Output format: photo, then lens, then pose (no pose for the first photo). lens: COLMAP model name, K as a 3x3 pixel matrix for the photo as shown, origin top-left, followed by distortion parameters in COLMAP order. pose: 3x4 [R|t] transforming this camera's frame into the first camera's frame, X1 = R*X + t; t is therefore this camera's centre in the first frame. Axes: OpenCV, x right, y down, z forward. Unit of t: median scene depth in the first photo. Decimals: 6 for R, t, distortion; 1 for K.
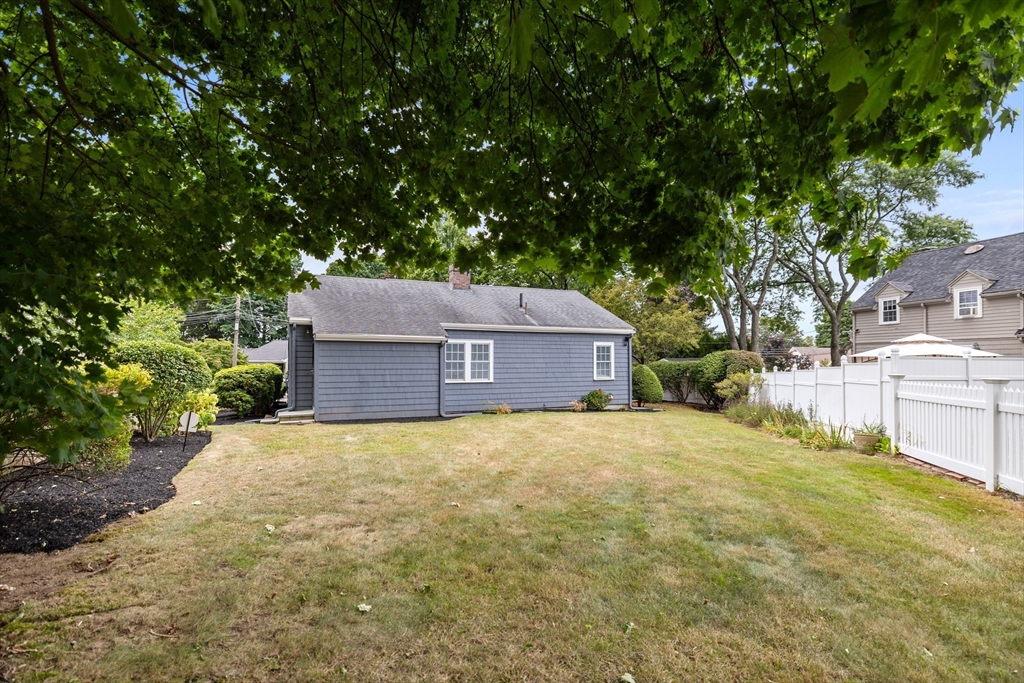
lens RADIAL K [[460.0, 0, 512.0], [0, 460.0, 341.5], [0, 0, 1]] dist [-0.001572, -0.000040]
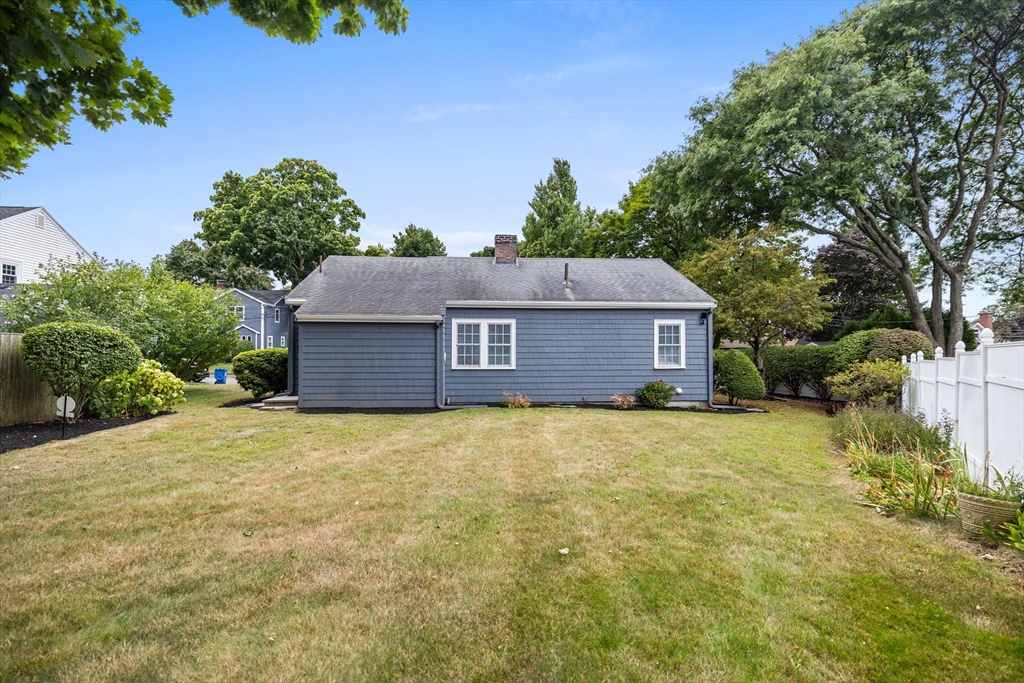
lens RADIAL K [[460.0, 0, 512.0], [0, 460.0, 341.5], [0, 0, 1]] dist [-0.001572, -0.000040]
pose [[0.942997, -0.004174, -0.332775, 0.230571], [0.014163, 0.999519, 0.027595, 0.014112], [0.332499, -0.030735, 0.942603, 0.203360]]
